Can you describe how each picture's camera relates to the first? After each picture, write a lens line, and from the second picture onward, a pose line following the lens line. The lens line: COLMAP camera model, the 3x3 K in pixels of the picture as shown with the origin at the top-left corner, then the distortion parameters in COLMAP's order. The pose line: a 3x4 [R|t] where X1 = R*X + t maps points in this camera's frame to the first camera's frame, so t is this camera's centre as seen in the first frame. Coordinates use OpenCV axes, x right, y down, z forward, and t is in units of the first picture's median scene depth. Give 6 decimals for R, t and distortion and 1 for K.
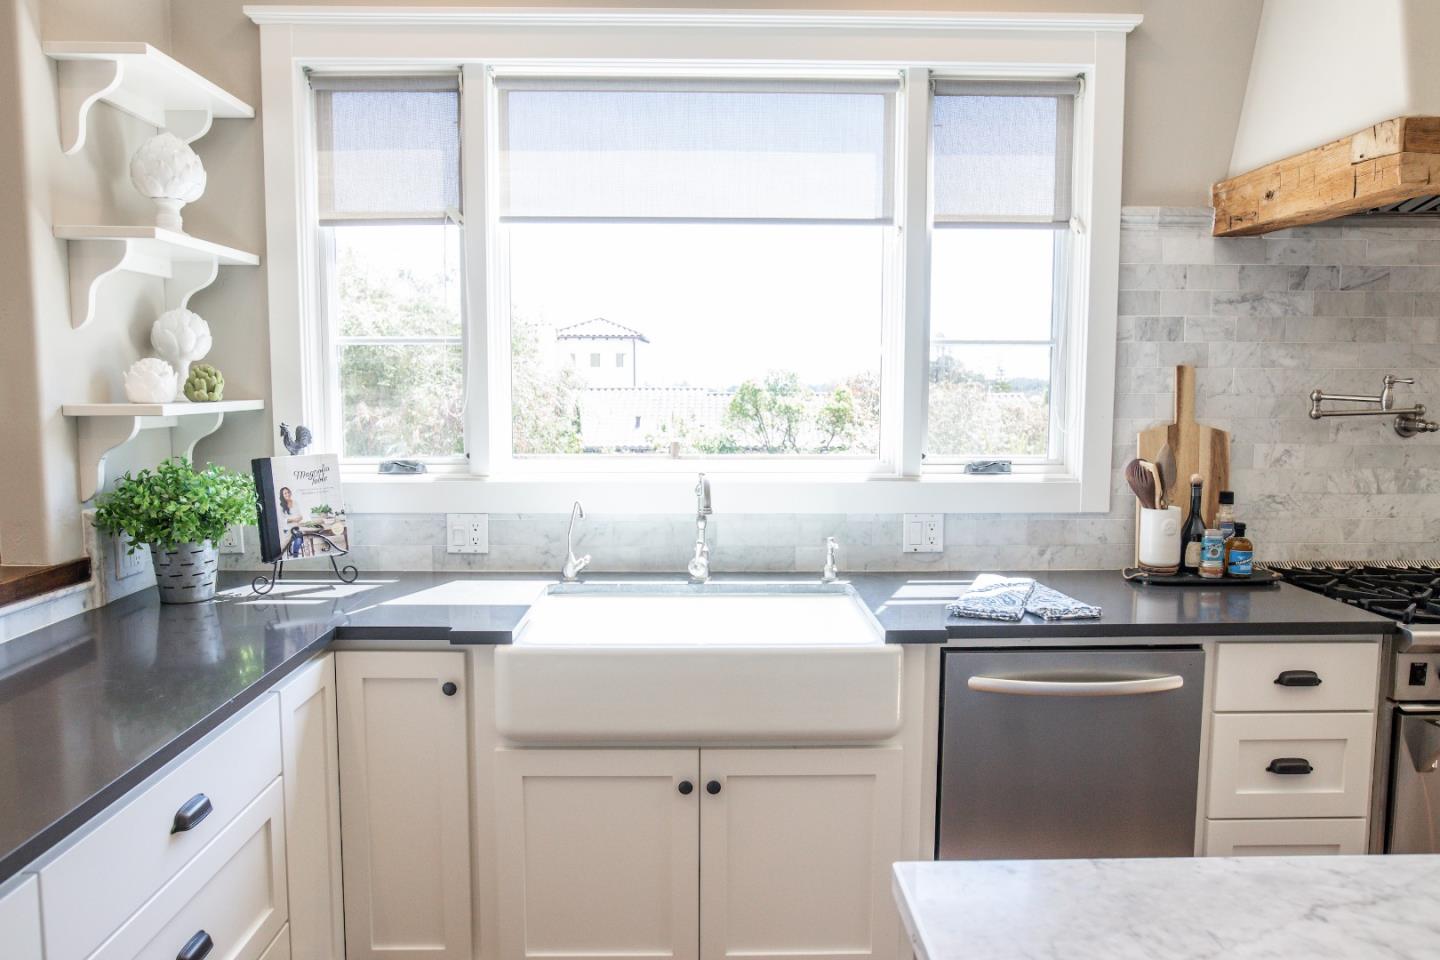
lens RADIAL K [[995.0, 0, 725.1], [0, 995.0, 464.5], [0, 0, 1]] dist [-0.038482, 0.019631]
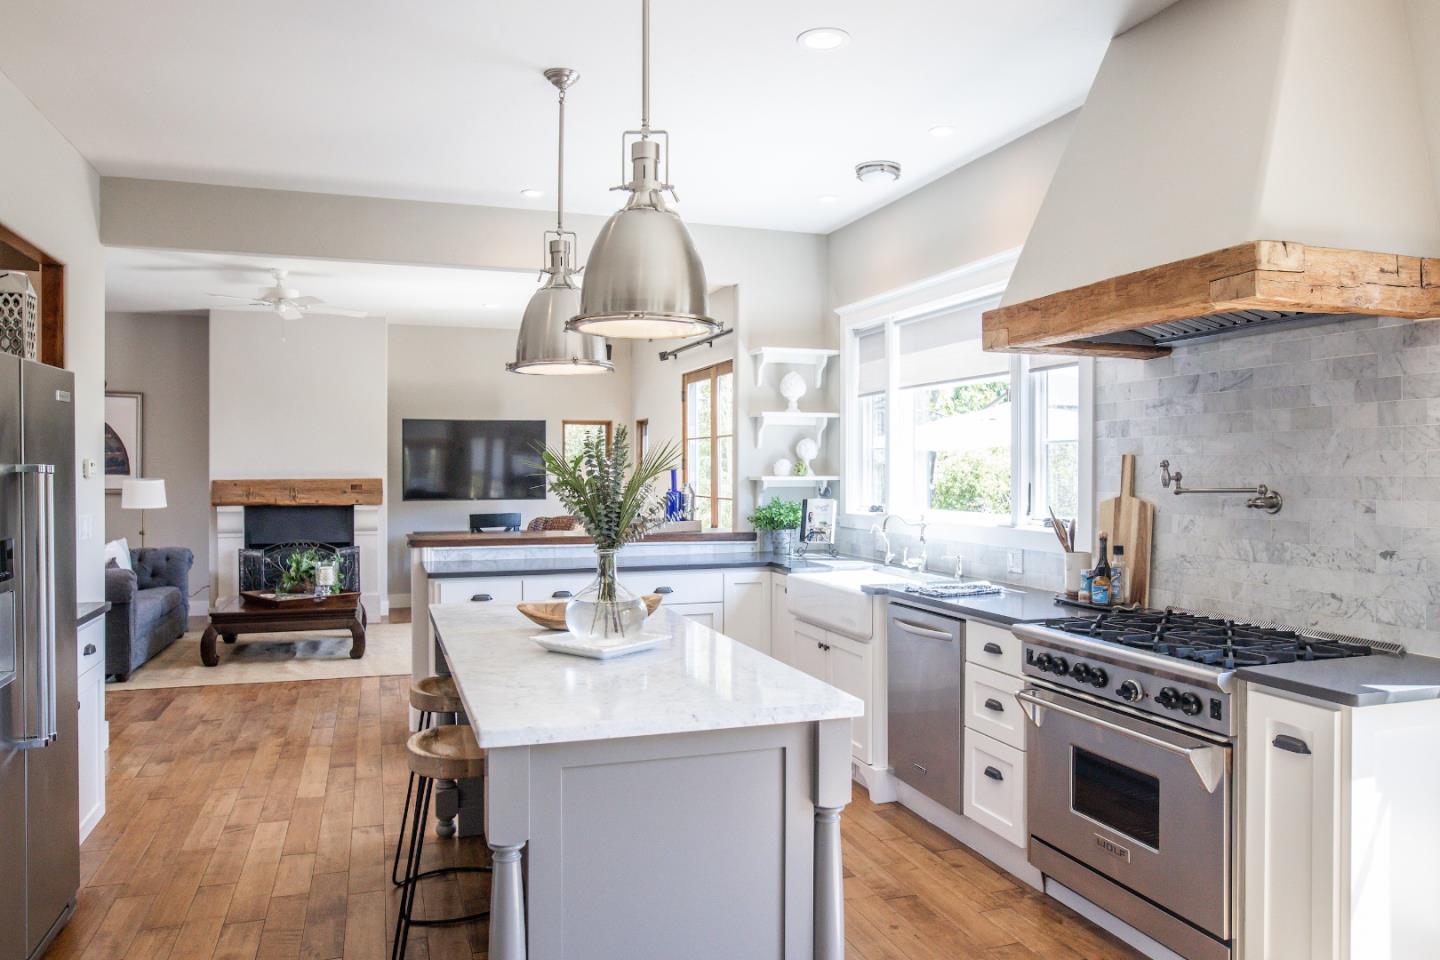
lens RADIAL K [[995.0, 0, 733.8], [0, 995.0, 450.7], [0, 0, 1]] dist [-0.038482, 0.019631]
pose [[0.317970, -0.019110, -0.947908, 1.610576], [-0.079249, 0.995762, -0.046658, 0.002676], [0.944783, 0.089956, 0.315108, 0.041845]]
